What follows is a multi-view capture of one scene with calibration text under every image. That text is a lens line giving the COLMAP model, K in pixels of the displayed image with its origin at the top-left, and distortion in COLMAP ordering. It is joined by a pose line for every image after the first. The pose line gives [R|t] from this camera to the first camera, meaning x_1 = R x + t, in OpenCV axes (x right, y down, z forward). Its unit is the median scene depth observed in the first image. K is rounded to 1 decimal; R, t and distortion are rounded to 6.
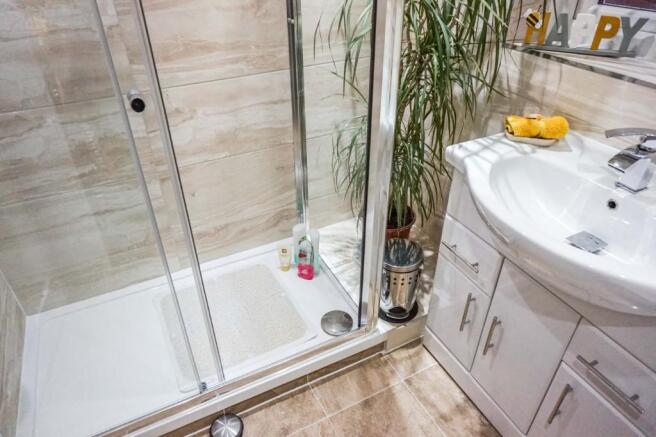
lens RADIAL K [[444.9, 0, 326.1], [0, 444.9, 218.6], [0, 0, 1]] dist [-0.006941, 0.014630]
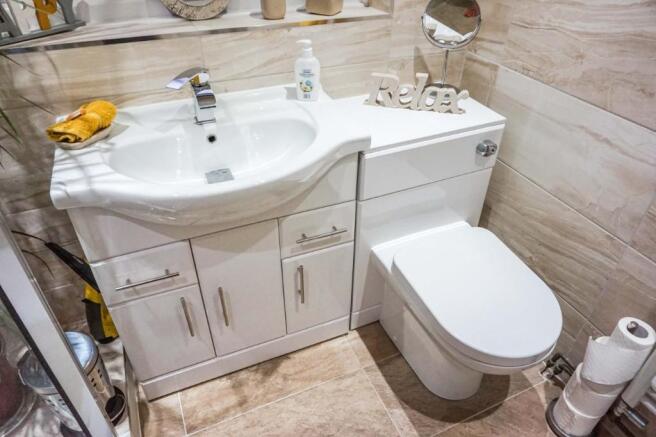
lens RADIAL K [[444.9, 0, 325.3], [0, 444.9, 218.8], [0, 0, 1]] dist [-0.006941, 0.014630]
pose [[0.068310, -0.595560, 0.800401, -0.313830], [0.562394, 0.685644, 0.462174, -0.215657], [-0.824043, 0.418570, 0.381776, 0.351006]]
